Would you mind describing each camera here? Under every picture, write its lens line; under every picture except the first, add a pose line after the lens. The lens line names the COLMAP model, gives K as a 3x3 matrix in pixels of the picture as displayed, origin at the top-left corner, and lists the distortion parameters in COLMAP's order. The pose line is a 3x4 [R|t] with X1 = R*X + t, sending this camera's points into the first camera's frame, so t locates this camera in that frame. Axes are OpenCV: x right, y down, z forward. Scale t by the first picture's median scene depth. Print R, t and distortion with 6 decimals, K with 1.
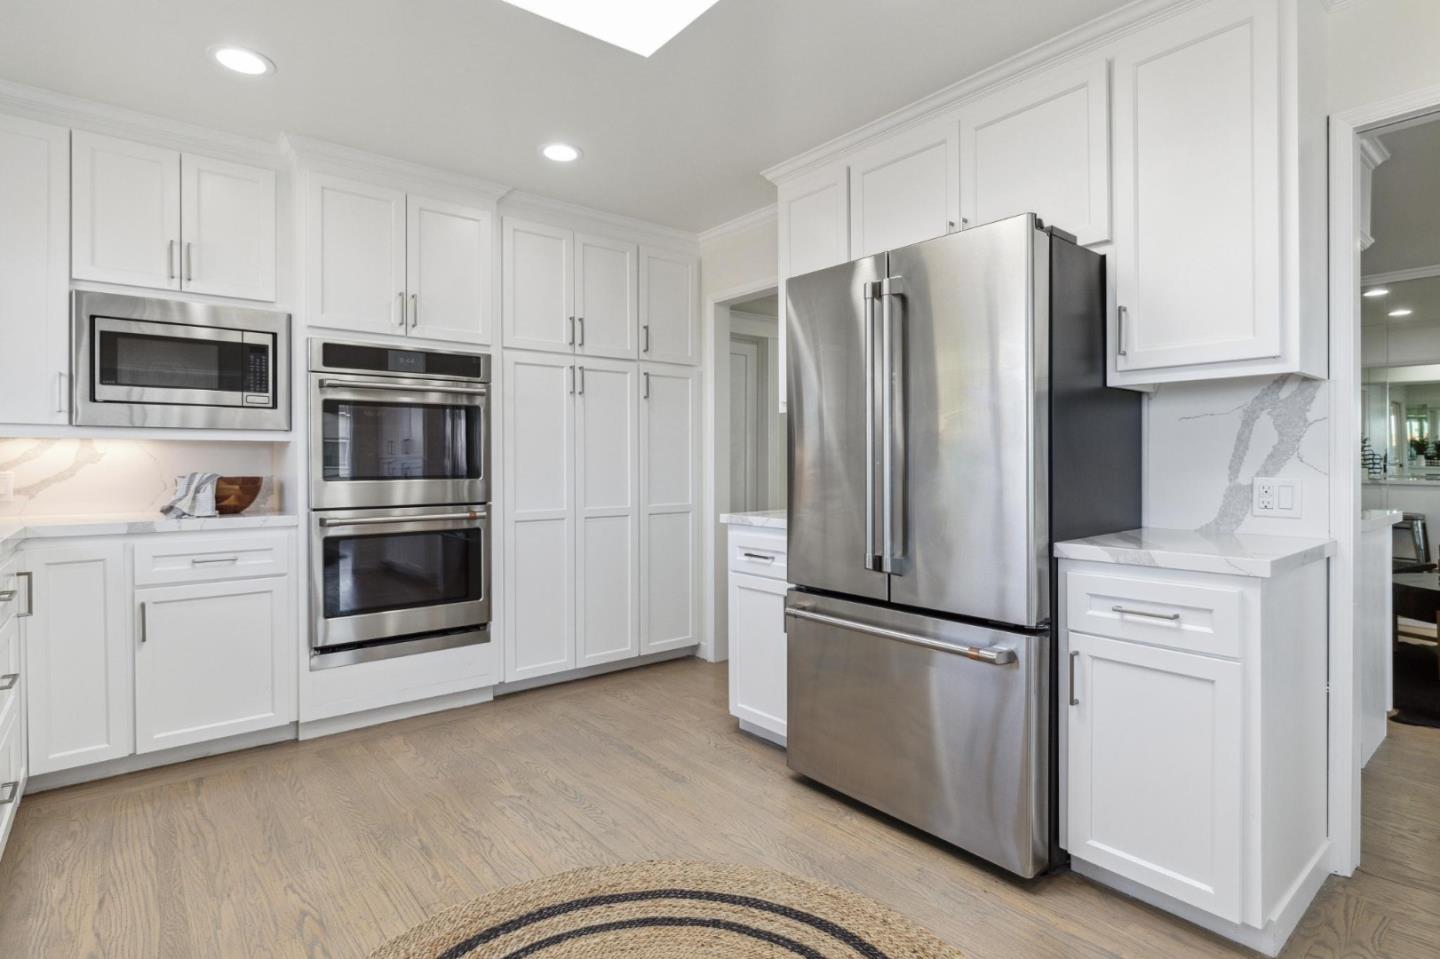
lens RADIAL K [[717.2, 0, 716.7], [0, 717.2, 466.4], [0, 0, 1]] dist [-0.002942, 0.000388]
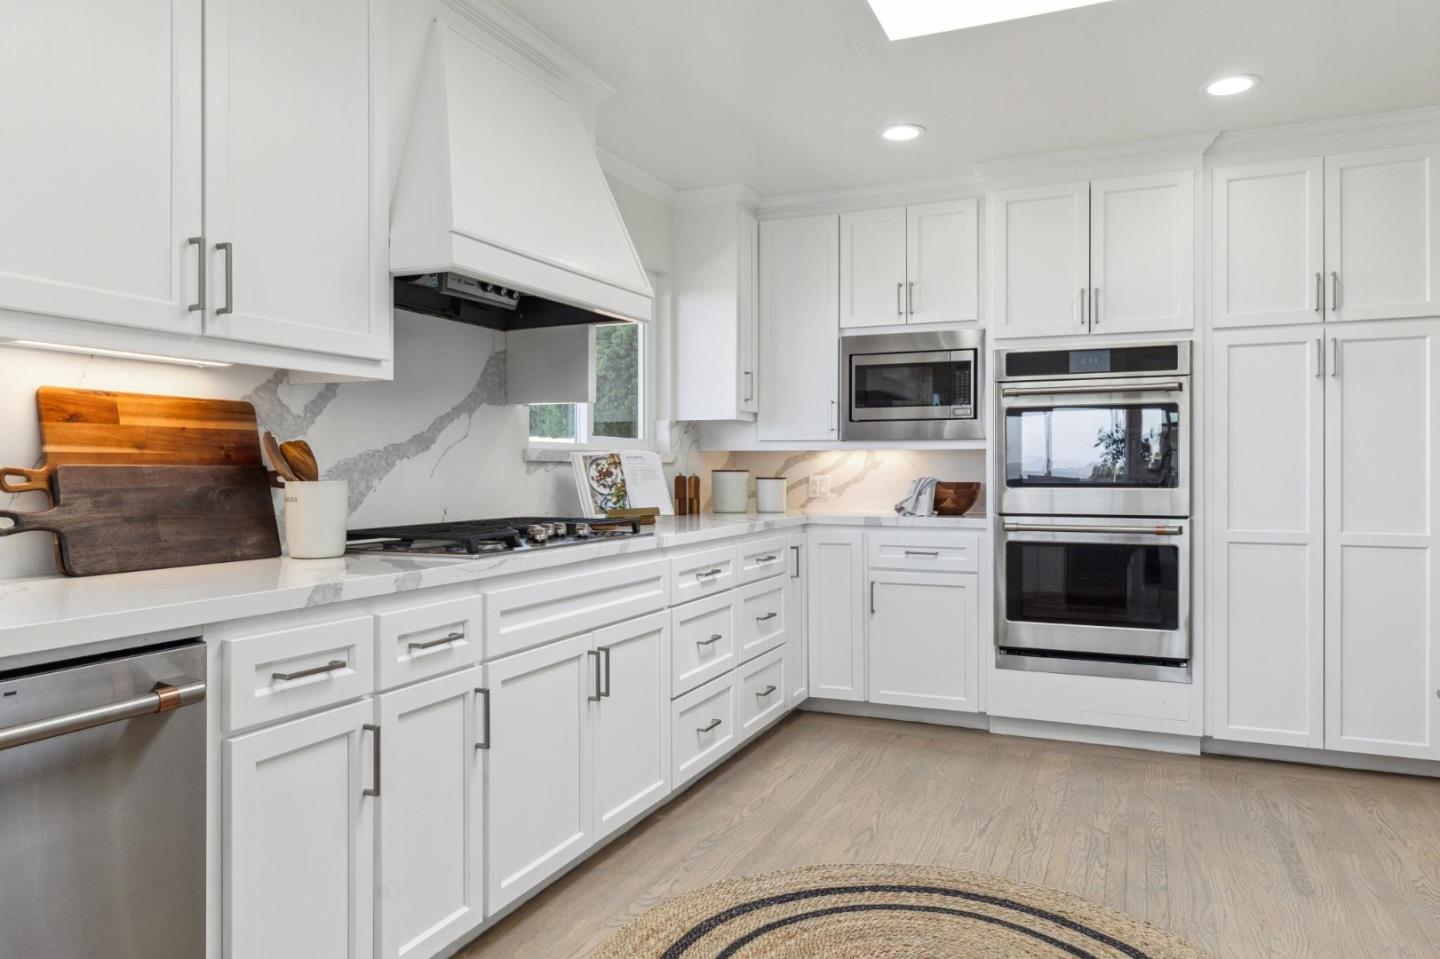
lens RADIAL K [[954.7, 0, 720.0], [0, 954.7, 479.5], [0, 0, 1]] dist [-0.002429, 0.000070]
pose [[0.467261, 0.012241, -0.884035, 0.481589], [-0.005367, 0.999925, 0.011009, -0.003551], [0.884103, -0.000399, 0.467292, -0.009413]]
